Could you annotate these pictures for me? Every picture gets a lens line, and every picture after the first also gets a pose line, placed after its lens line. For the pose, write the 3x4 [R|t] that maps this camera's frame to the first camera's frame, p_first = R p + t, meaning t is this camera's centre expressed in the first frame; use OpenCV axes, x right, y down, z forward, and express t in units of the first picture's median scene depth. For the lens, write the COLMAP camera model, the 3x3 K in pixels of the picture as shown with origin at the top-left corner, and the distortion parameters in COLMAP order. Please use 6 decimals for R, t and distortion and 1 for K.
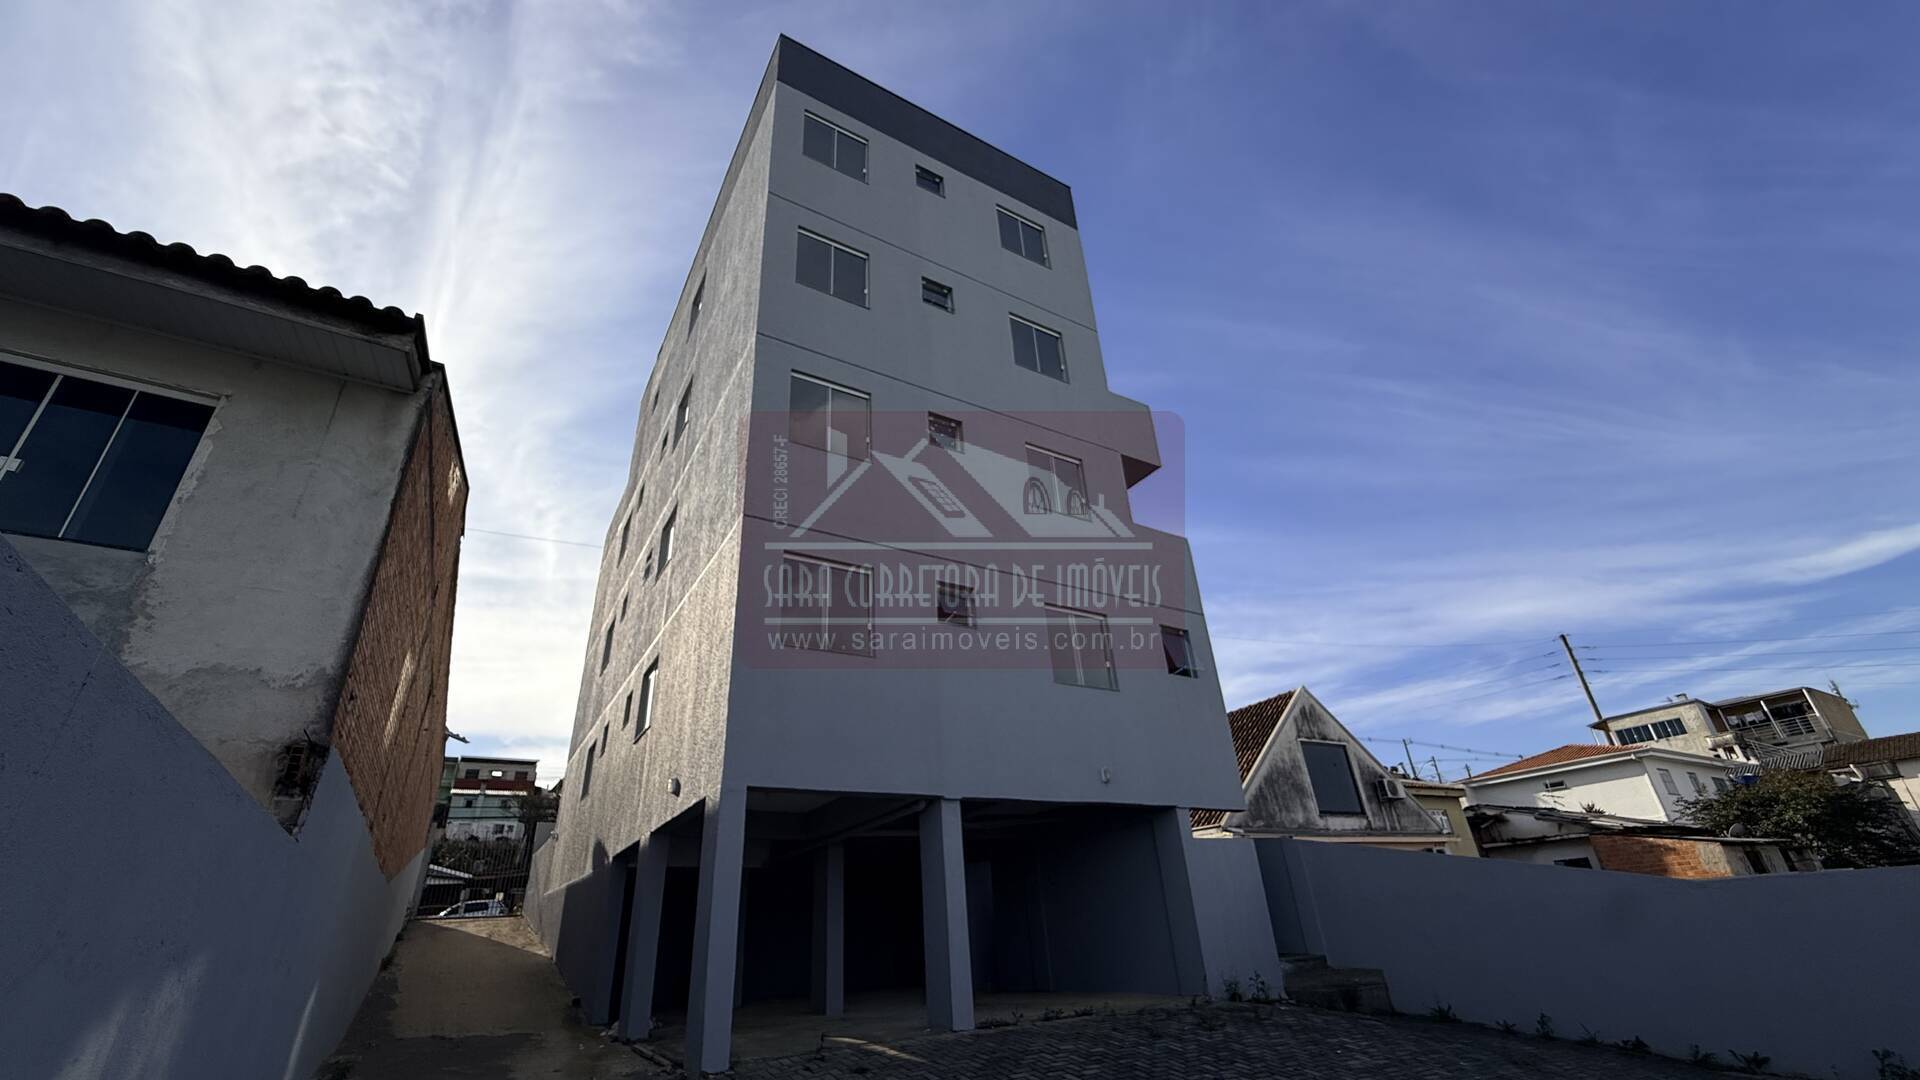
lens RADIAL K [[766.2, 0, 957.6], [0, 766.2, 539.7], [0, 0, 1]] dist [-0.000904, 0.000060]
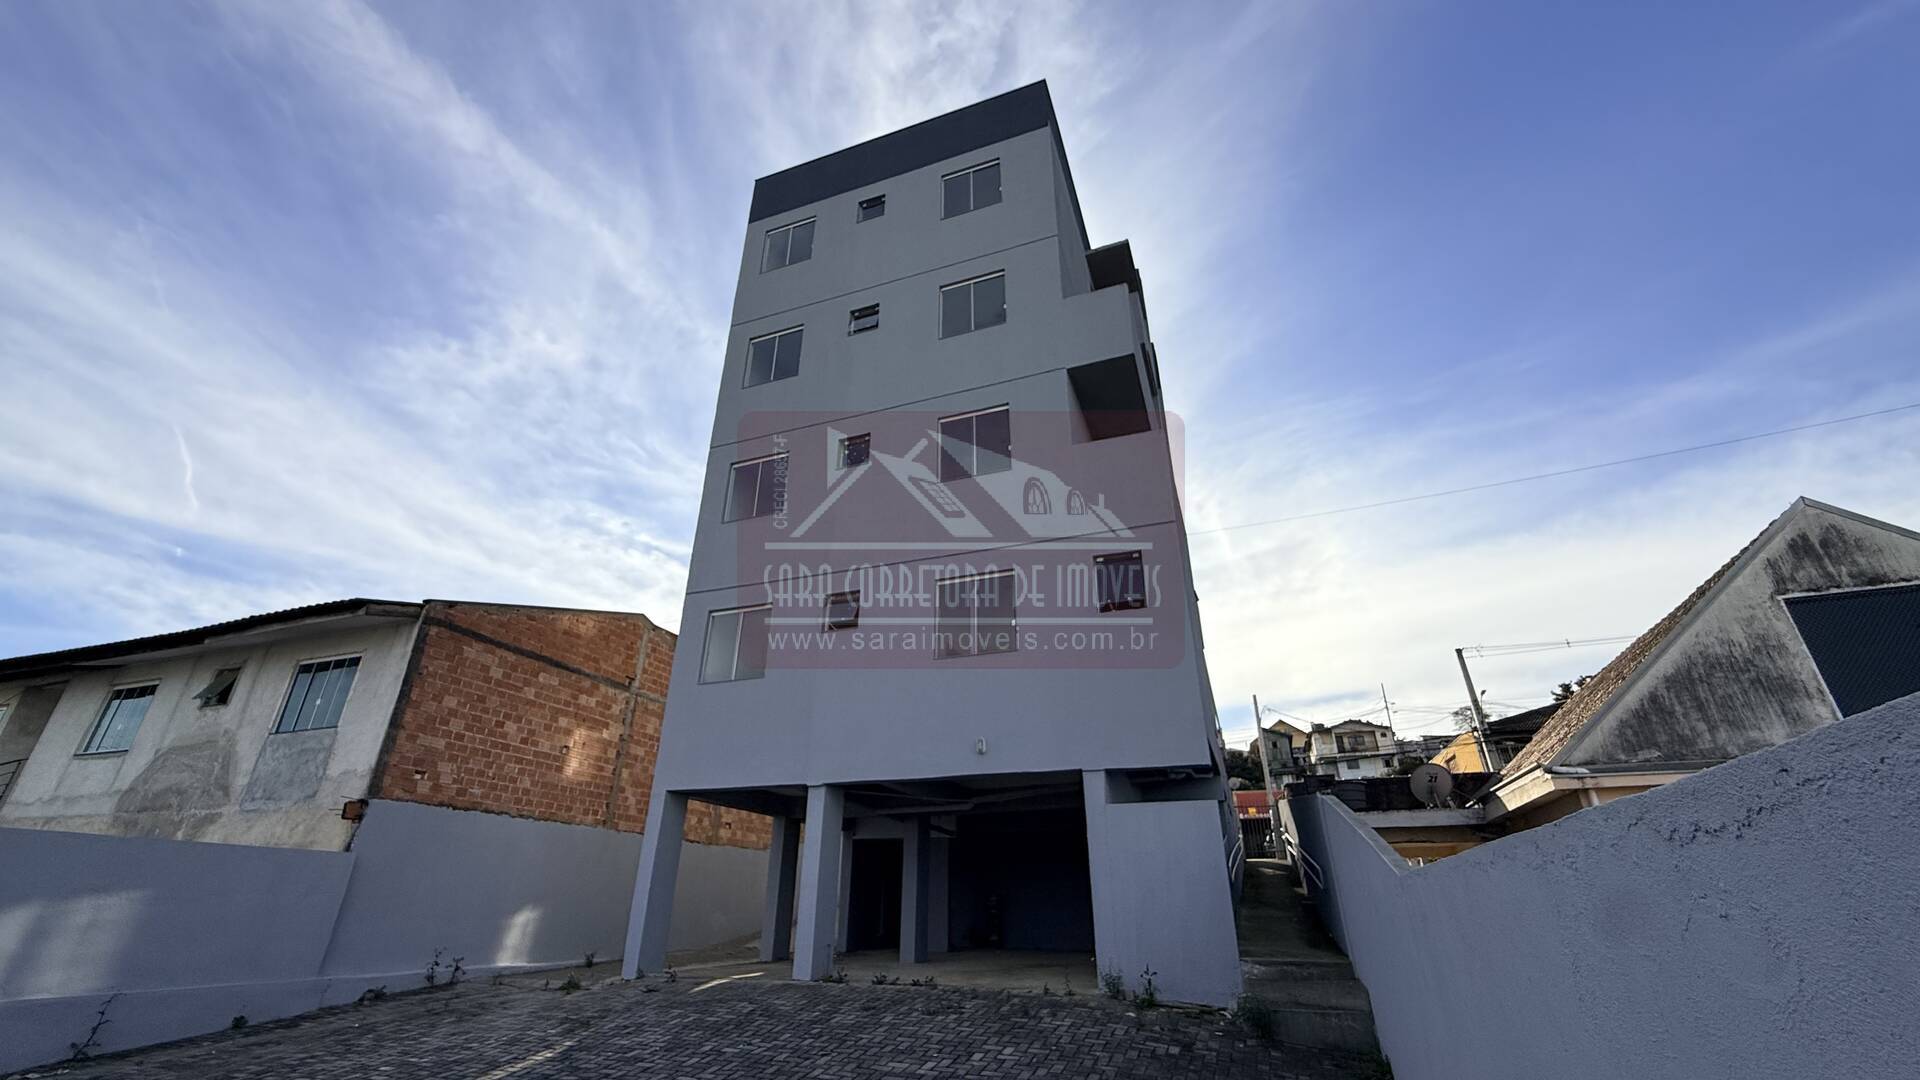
lens RADIAL K [[766.2, 0, 956.3], [0, 766.2, 539.1], [0, 0, 1]] dist [-0.000904, 0.000060]
pose [[0.621660, -0.290950, -0.727247, 0.540695], [0.327160, 0.940037, -0.096421, 0.085308], [0.711692, -0.177985, 0.679570, 0.218223]]
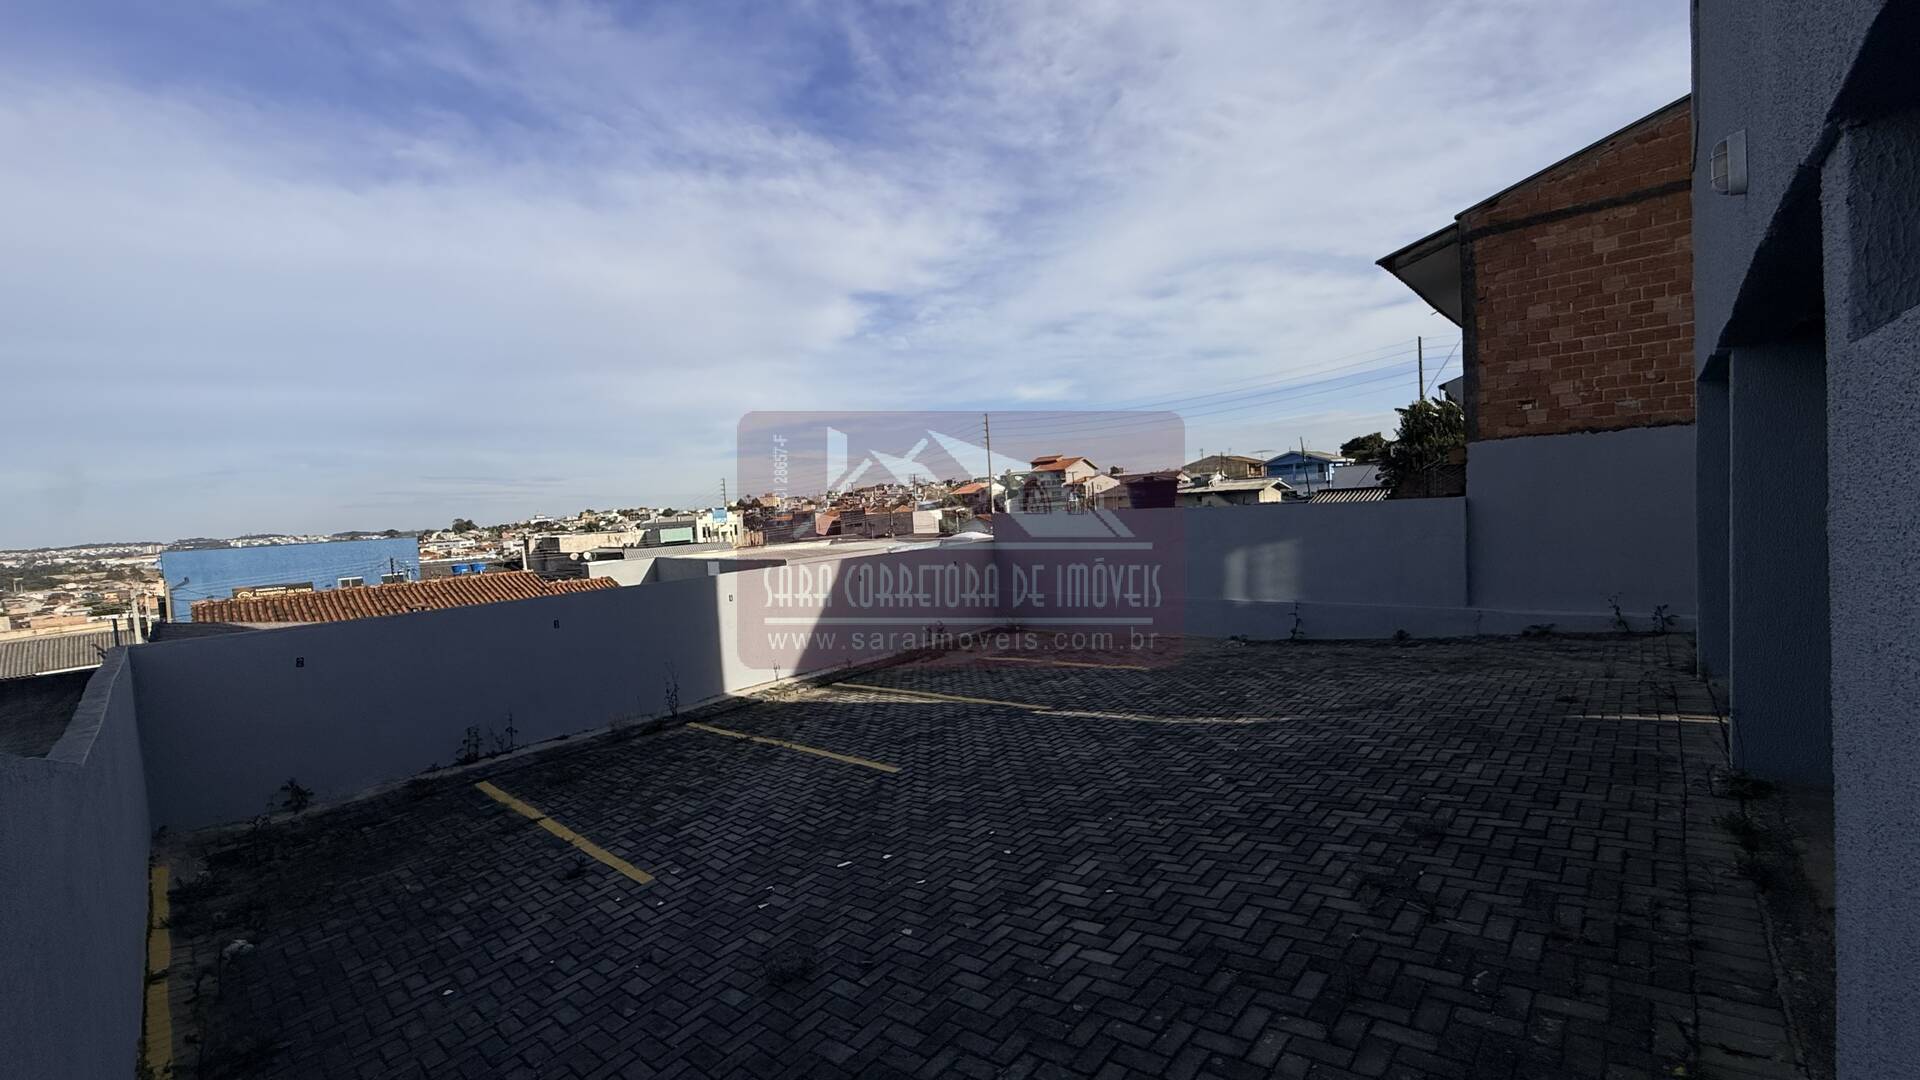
lens RADIAL K [[766.2, 0, 962.3], [0, 766.2, 539.7], [0, 0, 1]] dist [-0.000904, 0.000060]
pose [[-0.949951, 0.123133, -0.287109, 0.293511], [0.232743, 0.891998, -0.387518, 0.257907], [0.208384, -0.434946, -0.876013, 0.634160]]
